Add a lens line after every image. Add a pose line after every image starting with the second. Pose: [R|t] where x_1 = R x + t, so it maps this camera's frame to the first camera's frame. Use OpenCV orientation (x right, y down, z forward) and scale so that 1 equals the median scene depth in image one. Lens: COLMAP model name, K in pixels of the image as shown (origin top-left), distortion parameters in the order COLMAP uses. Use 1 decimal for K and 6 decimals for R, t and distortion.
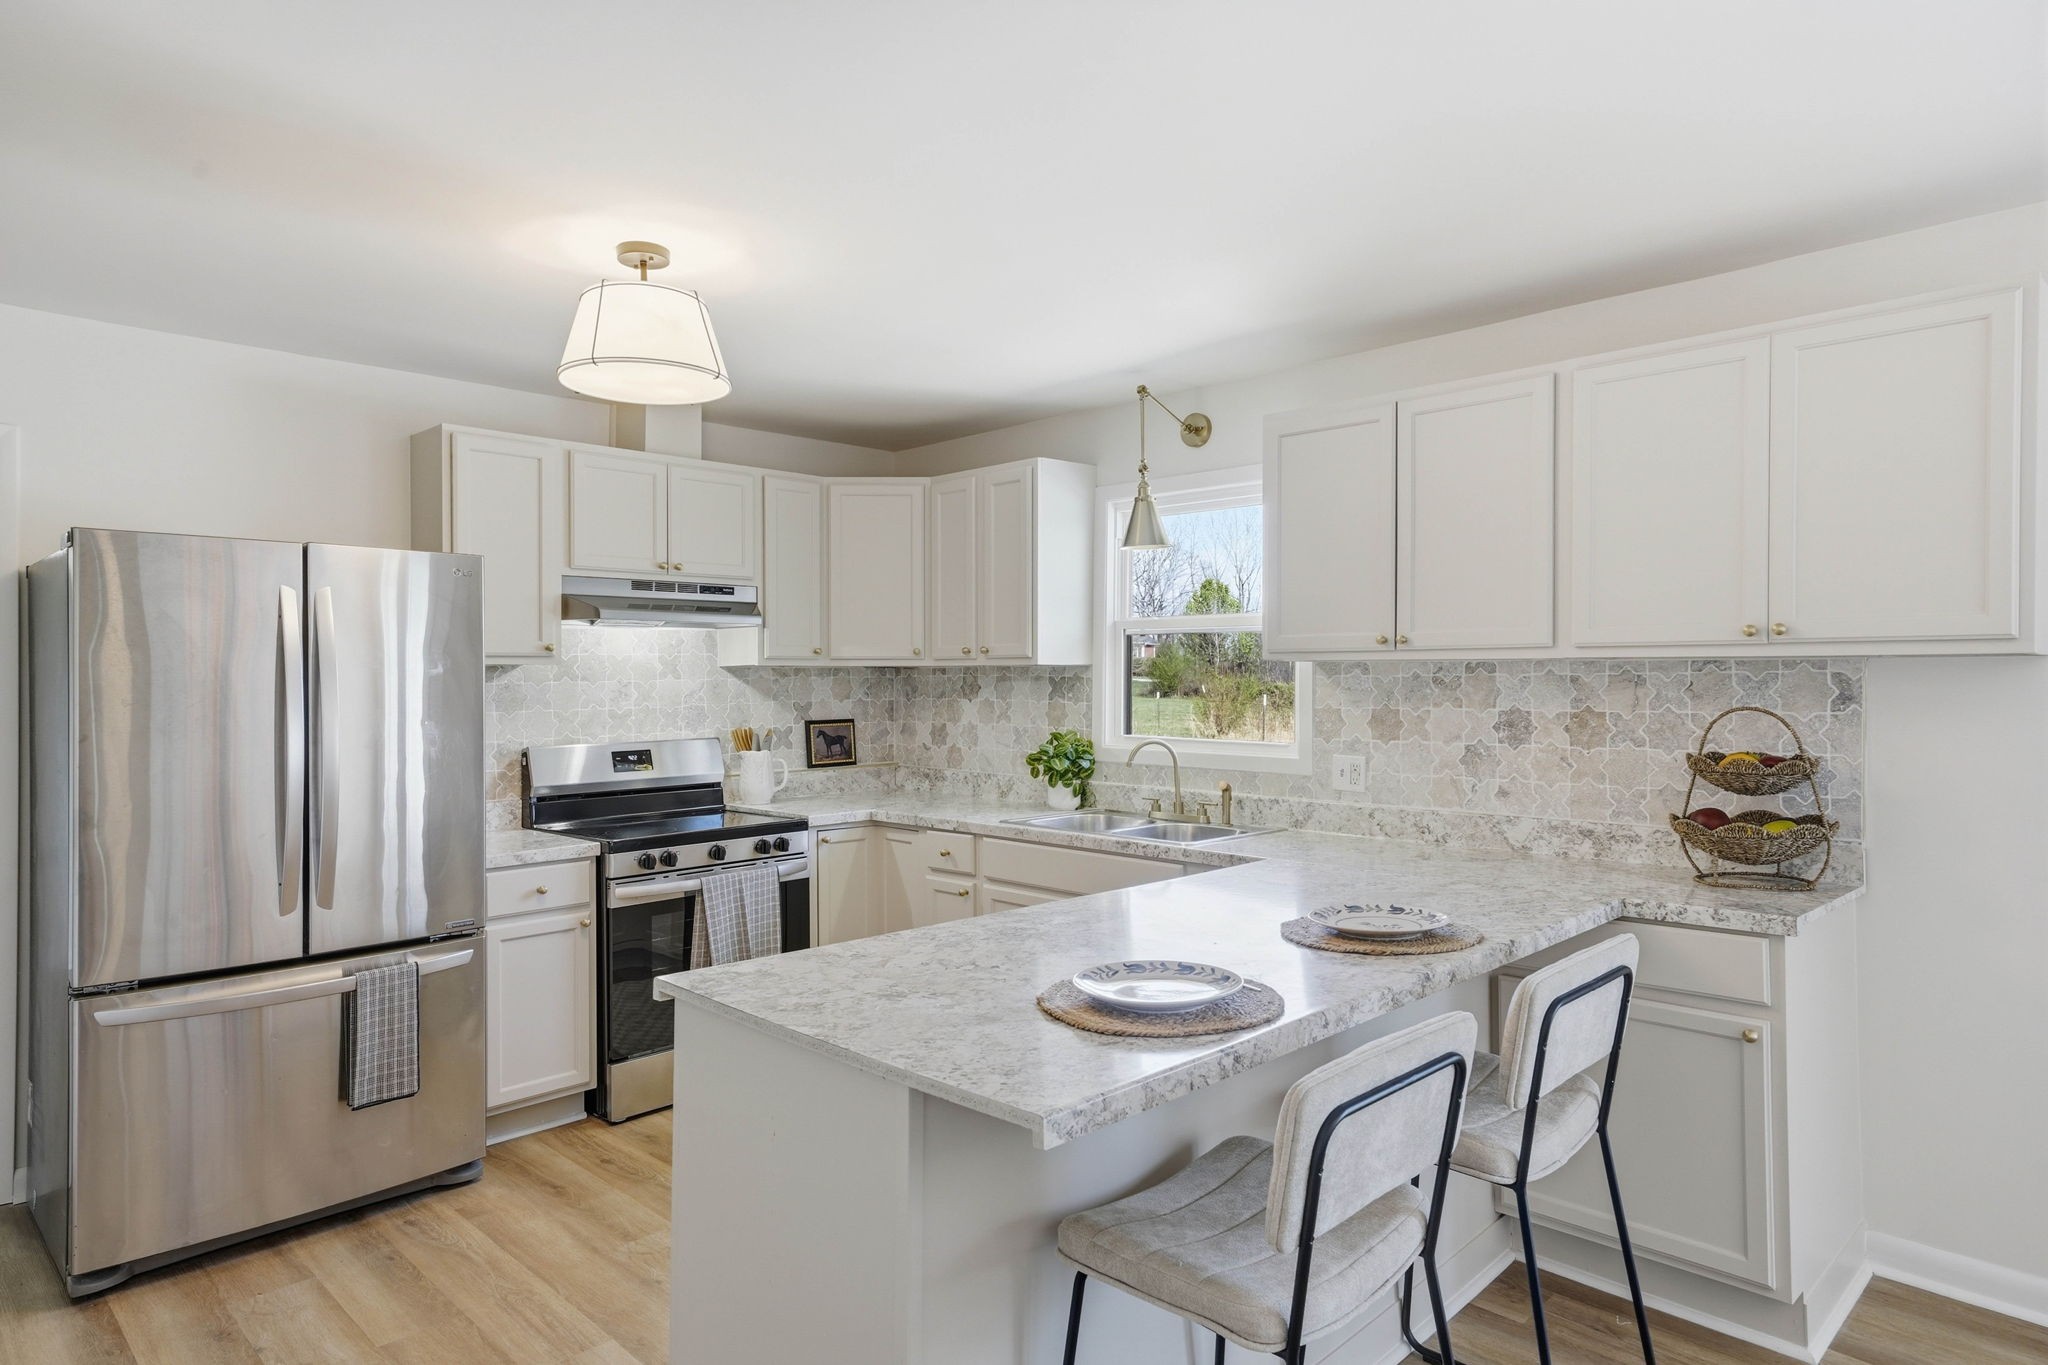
lens RADIAL K [[1214.1, 0, 1028.5], [0, 1214.1, 677.0], [0, 0, 1]] dist [0.015152, -0.004367]
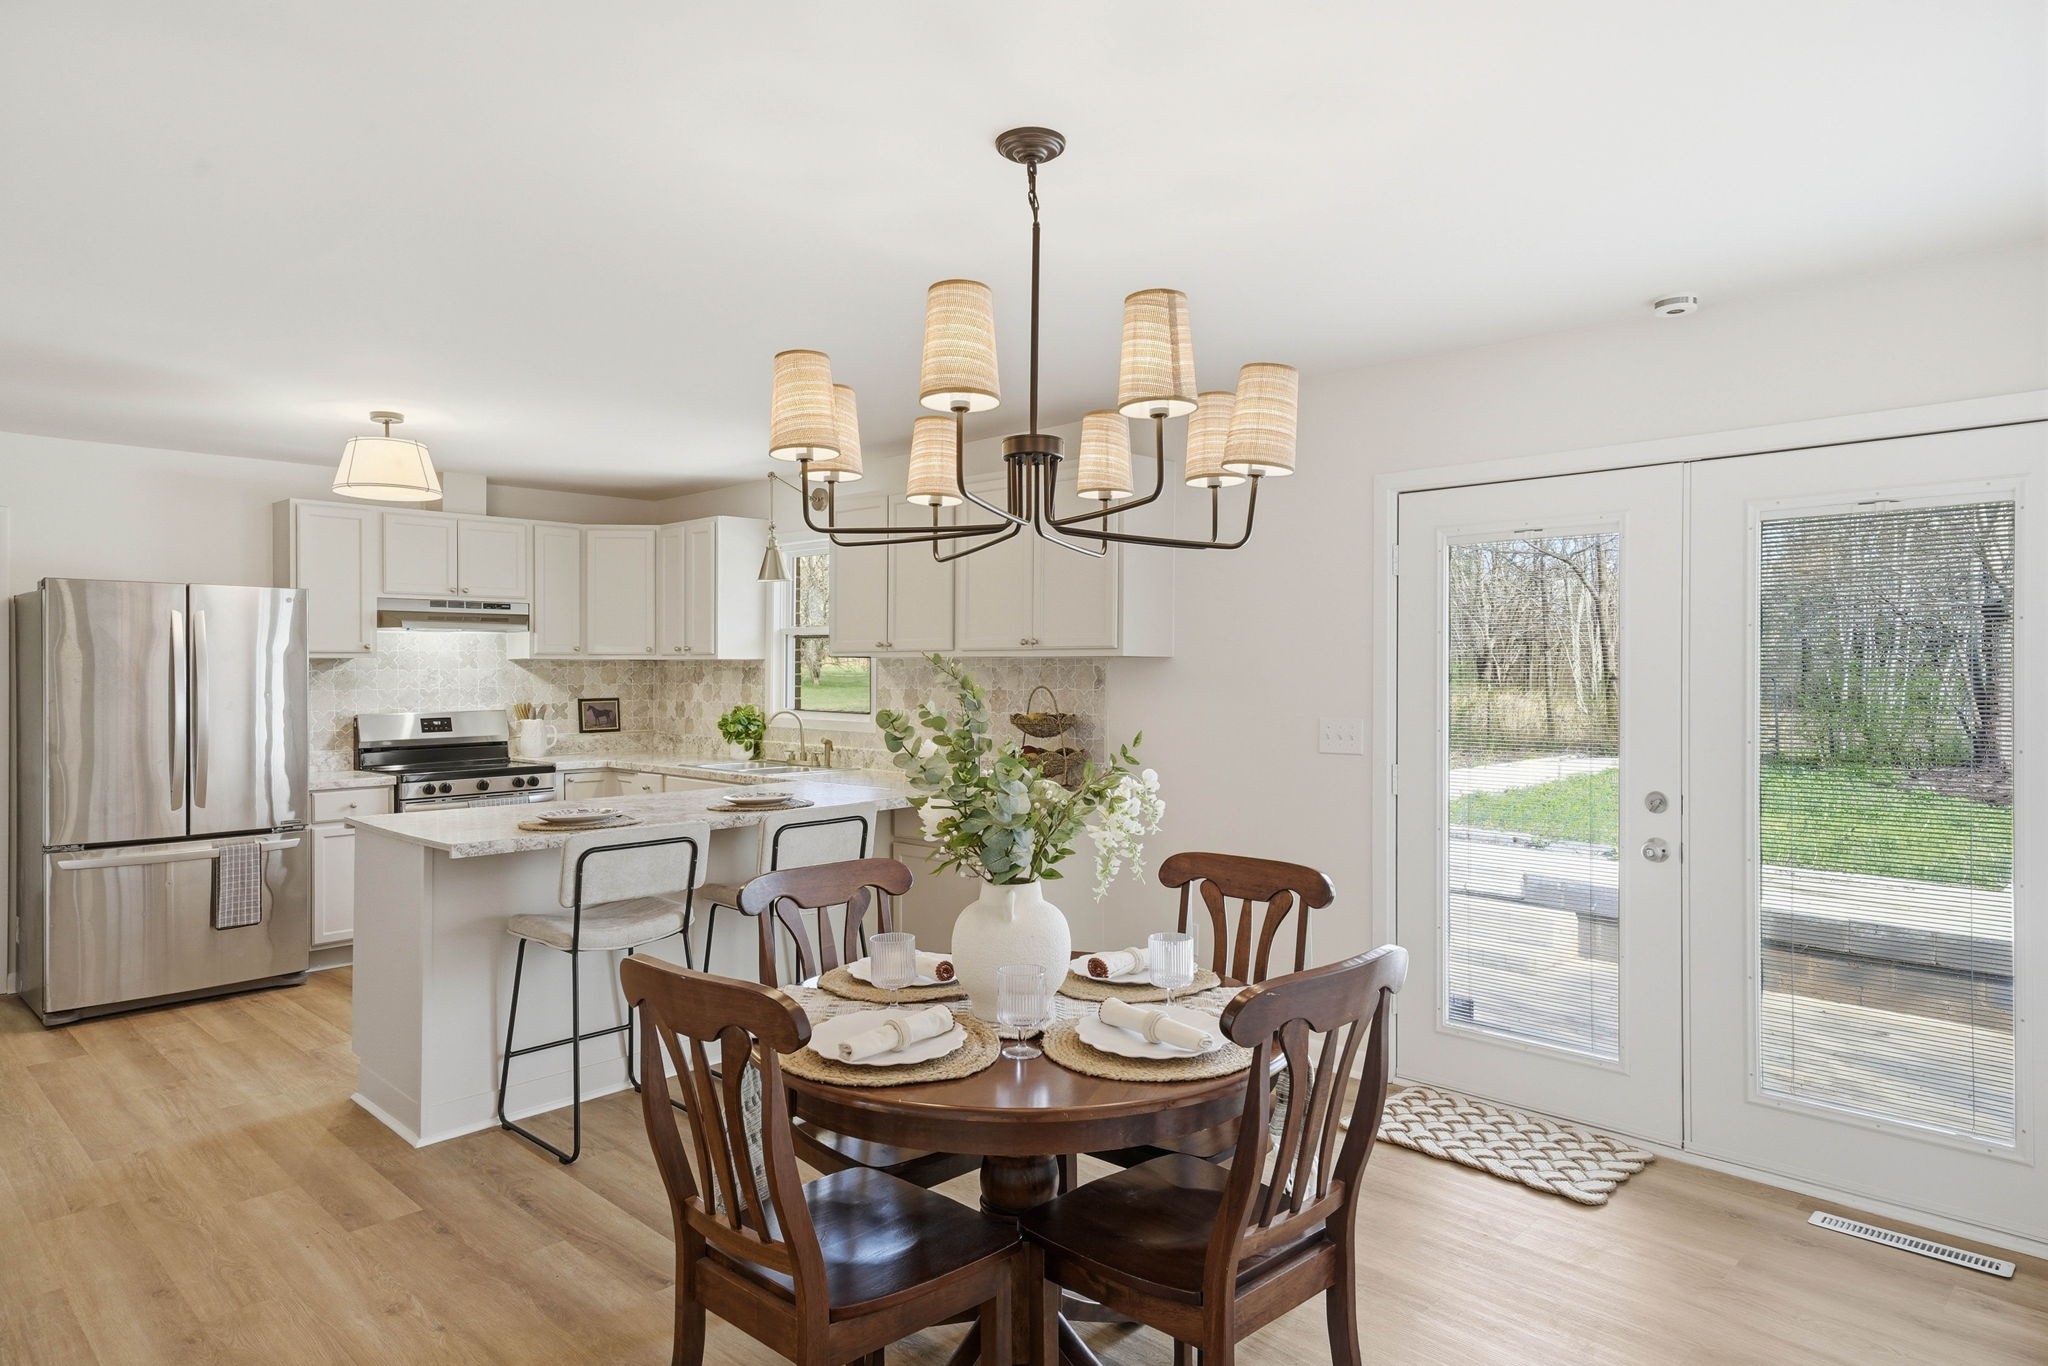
lens RADIAL K [[1214.1, 0, 1019.3], [0, 1214.1, 676.3], [0, 0, 1]] dist [0.015152, -0.004367]
pose [[0.999882, 0.002971, 0.015041, 0.362323], [-0.003069, 0.999974, 0.006503, -0.000308], [-0.015021, -0.006548, 0.999866, -0.477914]]
